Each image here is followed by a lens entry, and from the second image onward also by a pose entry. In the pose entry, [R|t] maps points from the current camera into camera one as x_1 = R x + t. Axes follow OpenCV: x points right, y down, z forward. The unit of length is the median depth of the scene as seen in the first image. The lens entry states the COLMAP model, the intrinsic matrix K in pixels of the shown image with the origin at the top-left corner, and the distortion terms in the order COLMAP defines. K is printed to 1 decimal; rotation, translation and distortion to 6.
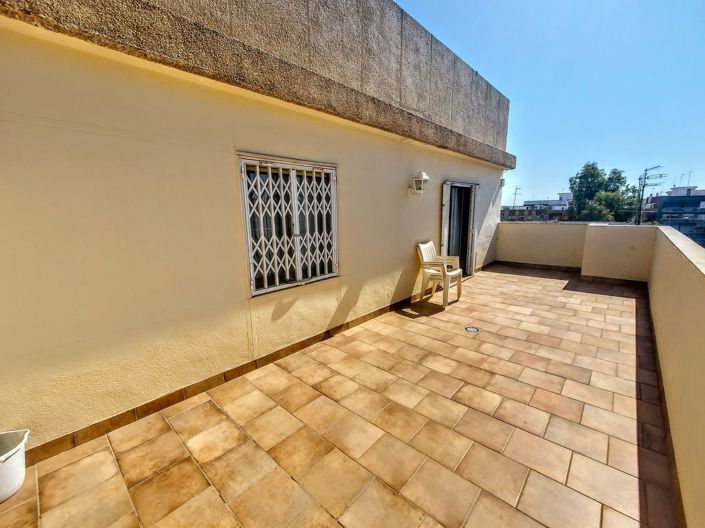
lens RADIAL K [[296.7, 0, 348.4], [0, 296.7, 265.2], [0, 0, 1]] dist [0.010234, -0.000119]
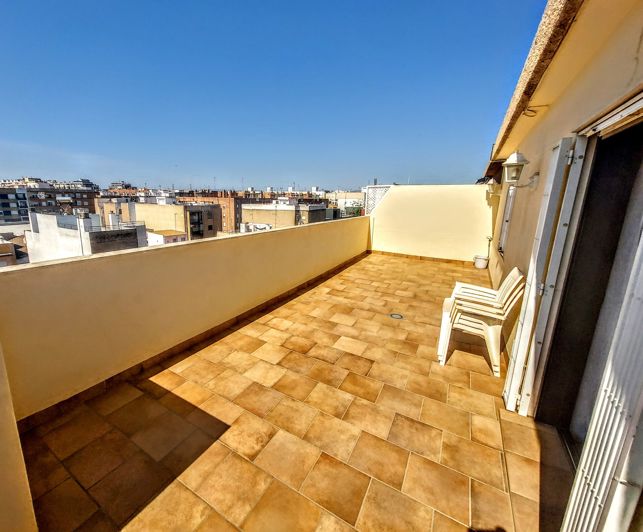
lens RADIAL K [[282.8, 0, 278.7], [0, 282.8, 262.3], [0, 0, 1]] dist [0.004773, 0.000097]
pose [[-0.985637, 0.045234, -0.162704, 1.125700], [-0.023950, 0.916280, 0.399821, -0.419639], [0.167168, 0.397975, -0.902037, 2.004200]]
